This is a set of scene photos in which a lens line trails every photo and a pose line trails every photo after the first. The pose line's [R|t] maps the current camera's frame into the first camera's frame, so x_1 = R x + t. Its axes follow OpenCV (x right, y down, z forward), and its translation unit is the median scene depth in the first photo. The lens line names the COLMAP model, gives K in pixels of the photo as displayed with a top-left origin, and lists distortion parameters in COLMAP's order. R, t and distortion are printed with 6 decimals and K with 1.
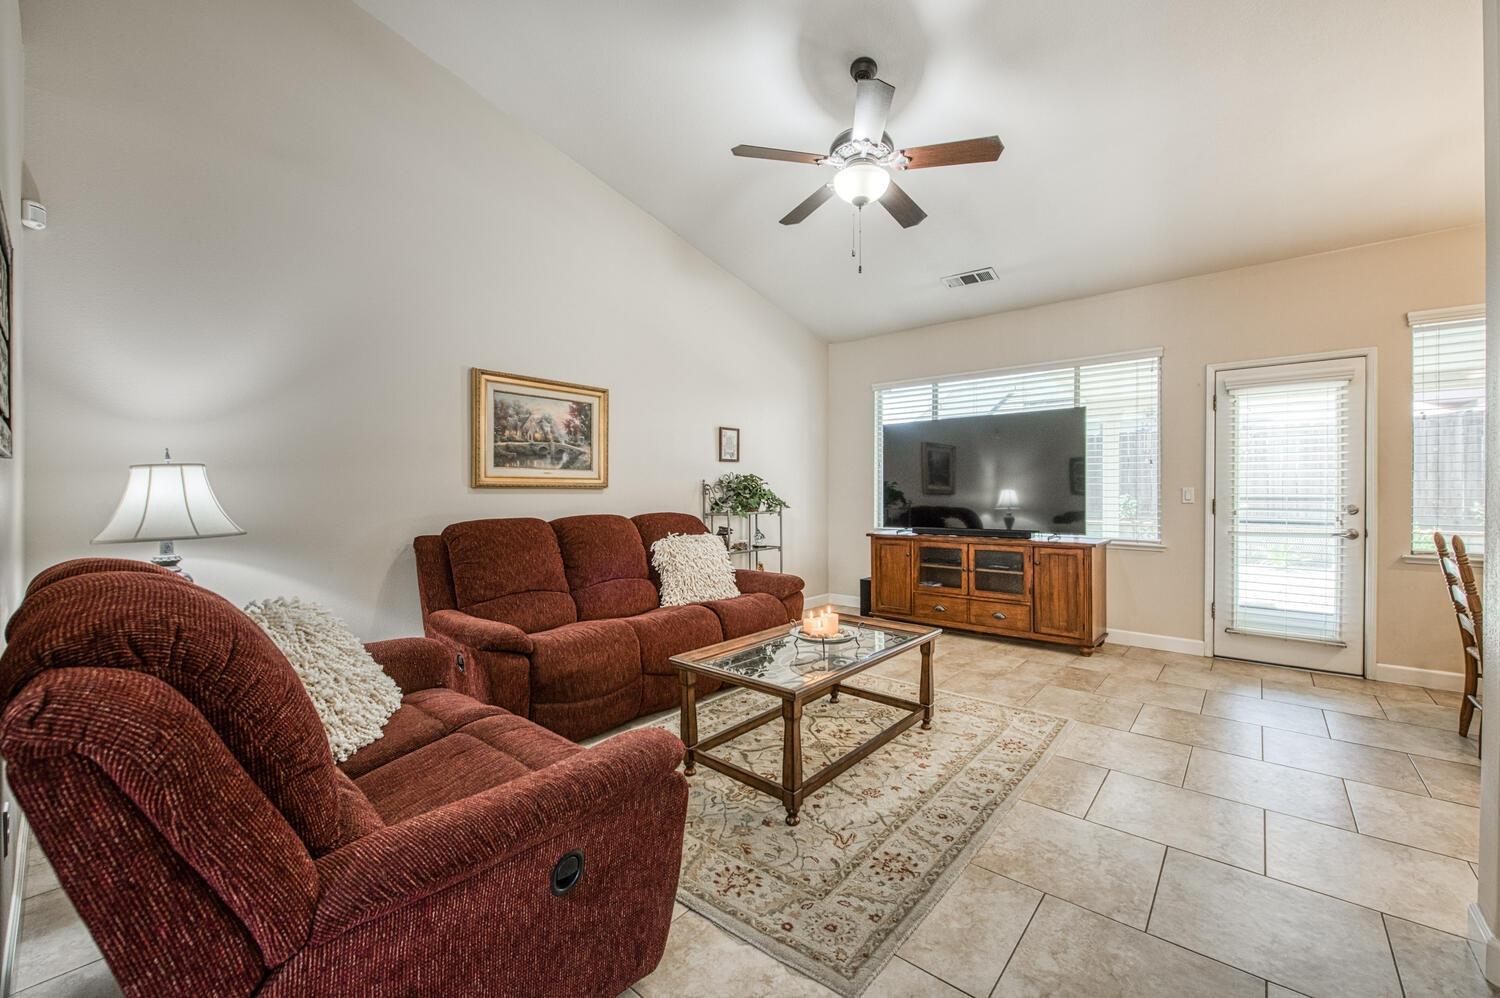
lens RADIAL K [[605.2, 0, 739.9], [0, 605.2, 492.8], [0, 0, 1]] dist [-0.002931, -0.004590]
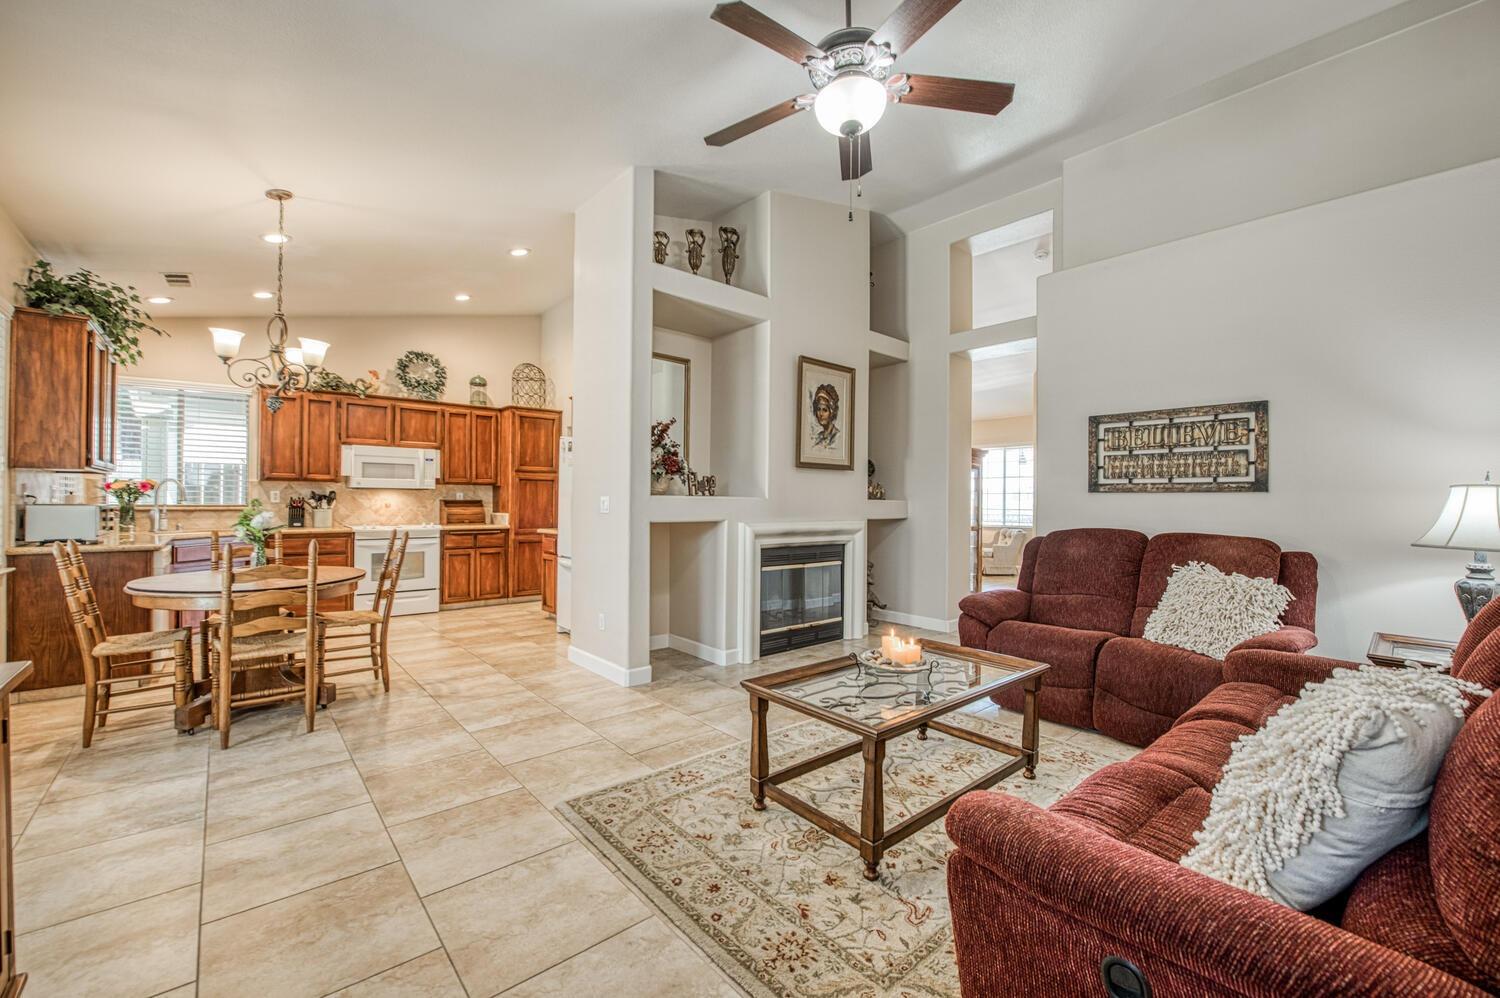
lens RADIAL K [[605.2, 0, 741.6], [0, 605.2, 499.9], [0, 0, 1]] dist [-0.002931, -0.004590]
pose [[-0.987737, -0.007026, 0.155969, 0.169334], [-0.006475, 0.999971, 0.004044, -0.008253], [-0.155993, 0.002985, -0.987754, 1.403630]]
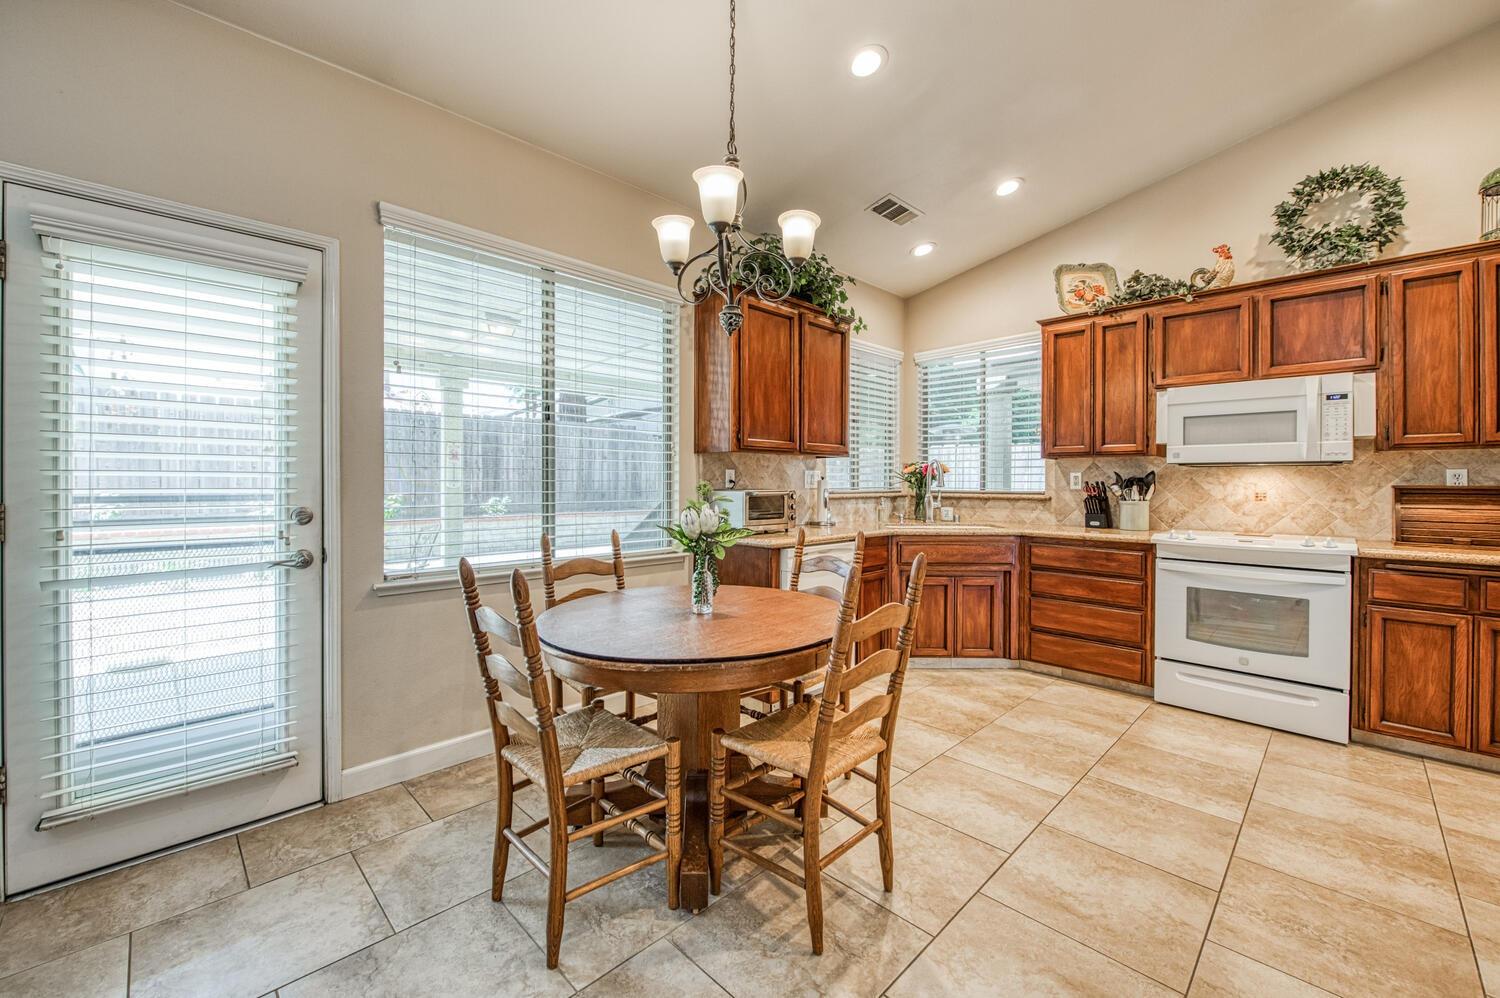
lens RADIAL K [[605.2, 0, 747.8], [0, 605.2, 483.3], [0, 0, 1]] dist [-0.002931, -0.004590]
pose [[0.071194, -0.002941, 0.997458, 0.487342], [0.002529, 0.999993, 0.002768, -0.002607], [-0.997459, 0.002325, 0.071201, 0.545587]]
